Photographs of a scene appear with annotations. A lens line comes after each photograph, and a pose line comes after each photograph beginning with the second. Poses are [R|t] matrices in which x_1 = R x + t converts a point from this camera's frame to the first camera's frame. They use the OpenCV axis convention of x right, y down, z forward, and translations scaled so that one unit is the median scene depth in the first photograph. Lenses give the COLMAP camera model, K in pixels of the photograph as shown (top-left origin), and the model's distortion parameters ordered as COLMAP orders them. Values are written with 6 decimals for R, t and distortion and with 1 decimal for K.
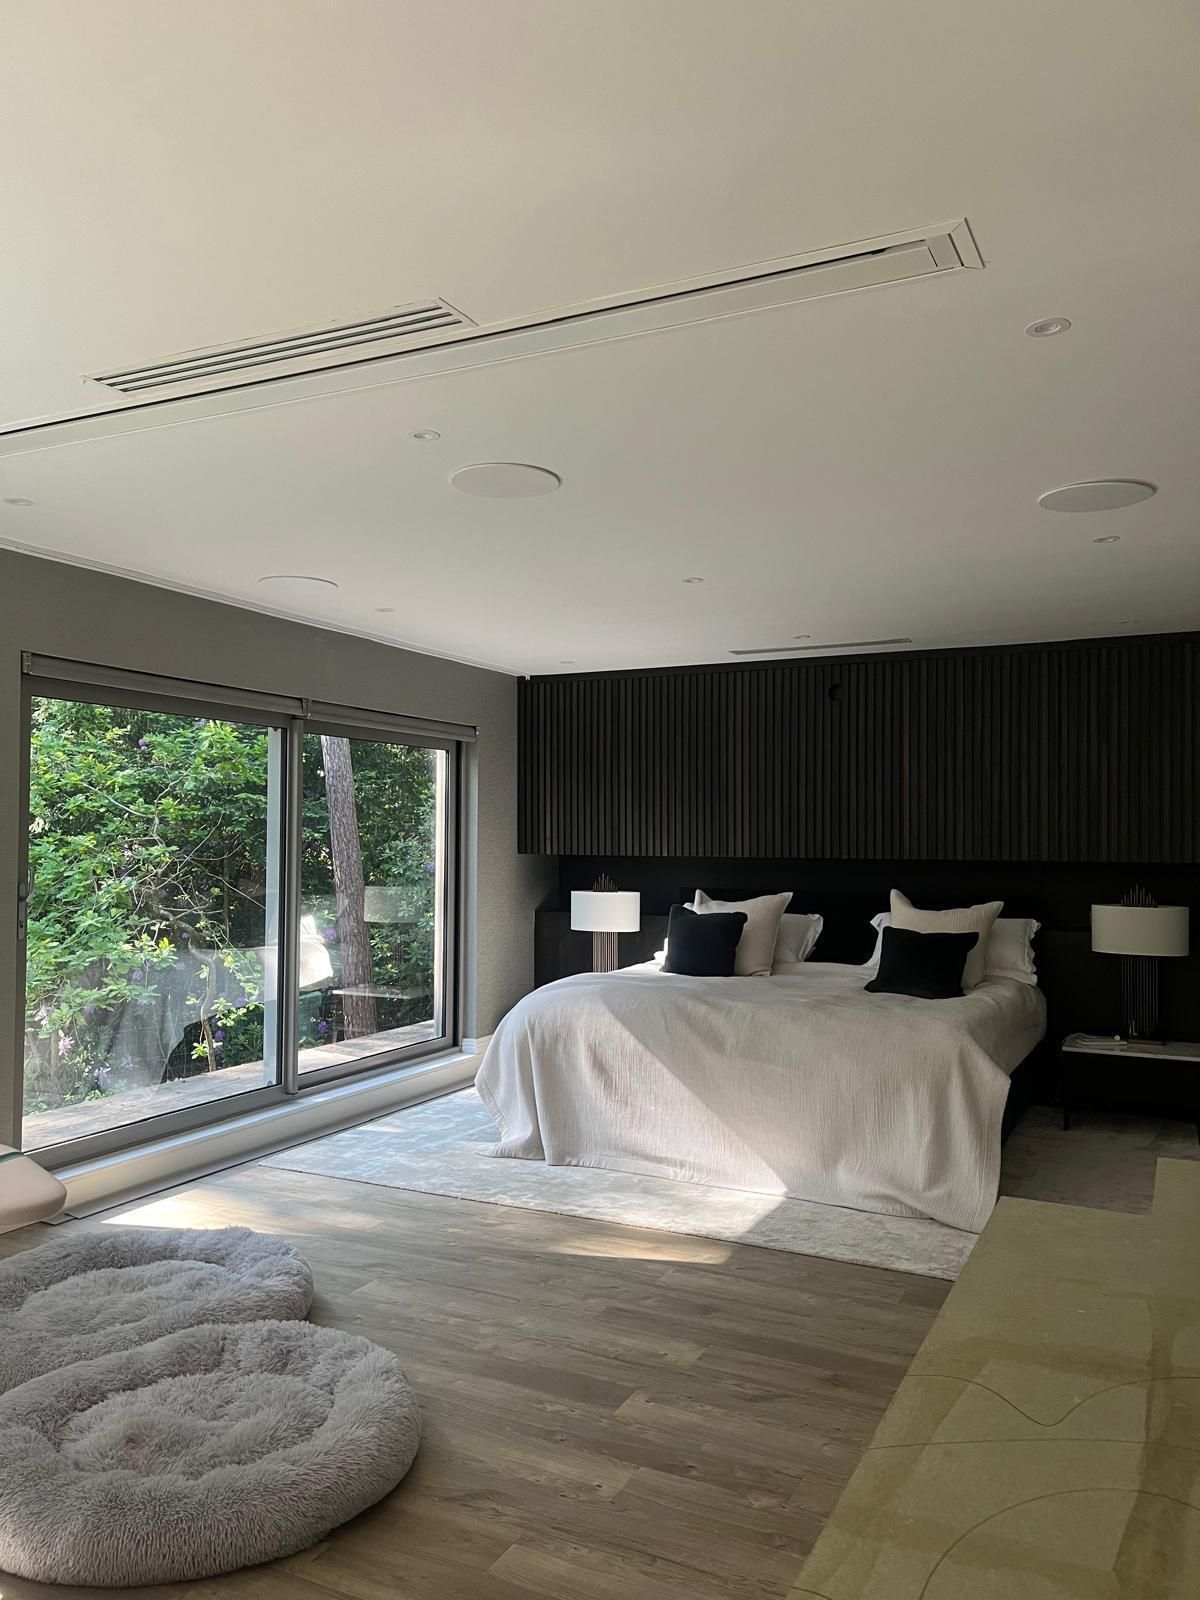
lens RADIAL K [[1205.9, 0, 600.4], [0, 1205.9, 804.1], [0, 0, 1]] dist [0.052762, -0.008186]
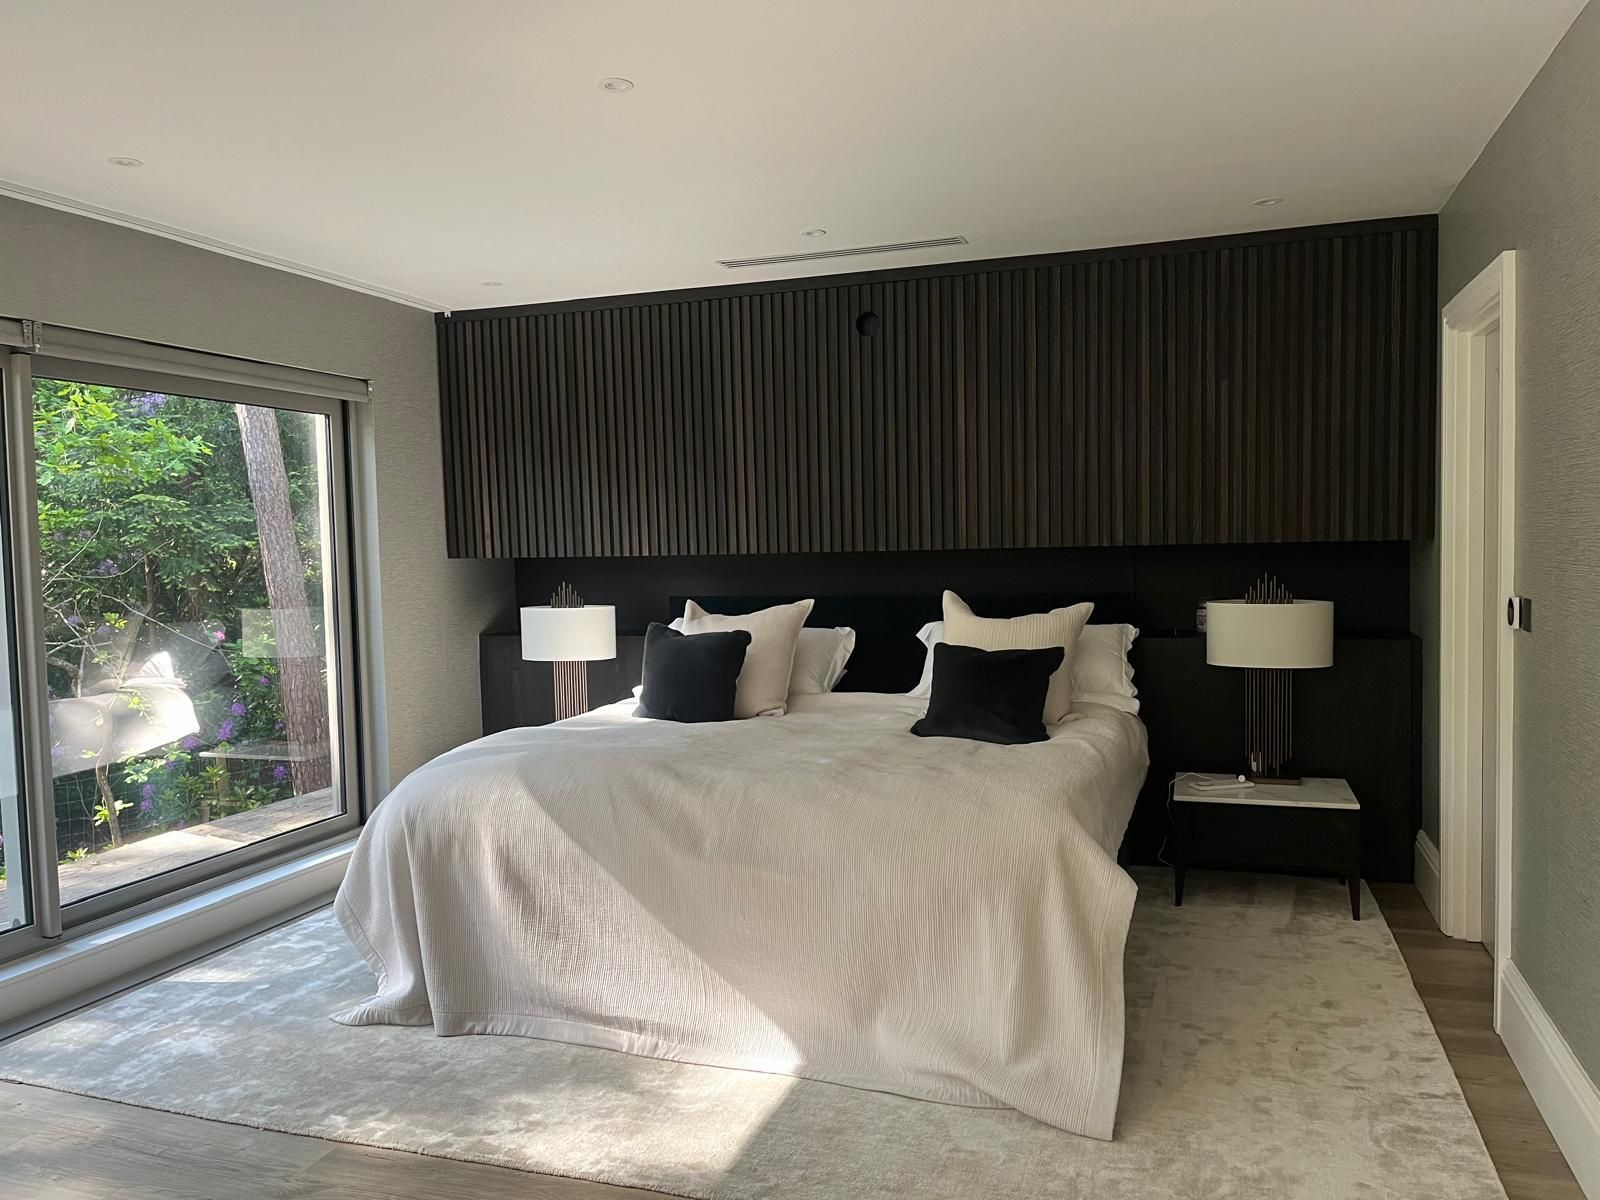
lens RADIAL K [[1195.7, 0, 801.0], [0, 1195.7, 606.3], [0, 0, 1]] dist [0.049846, -0.004652]
pose [[0.991621, -0.035829, 0.124111, 0.066996], [0.025372, 0.996072, 0.084838, 0.016791], [-0.126663, -0.080978, 0.988635, 0.308097]]
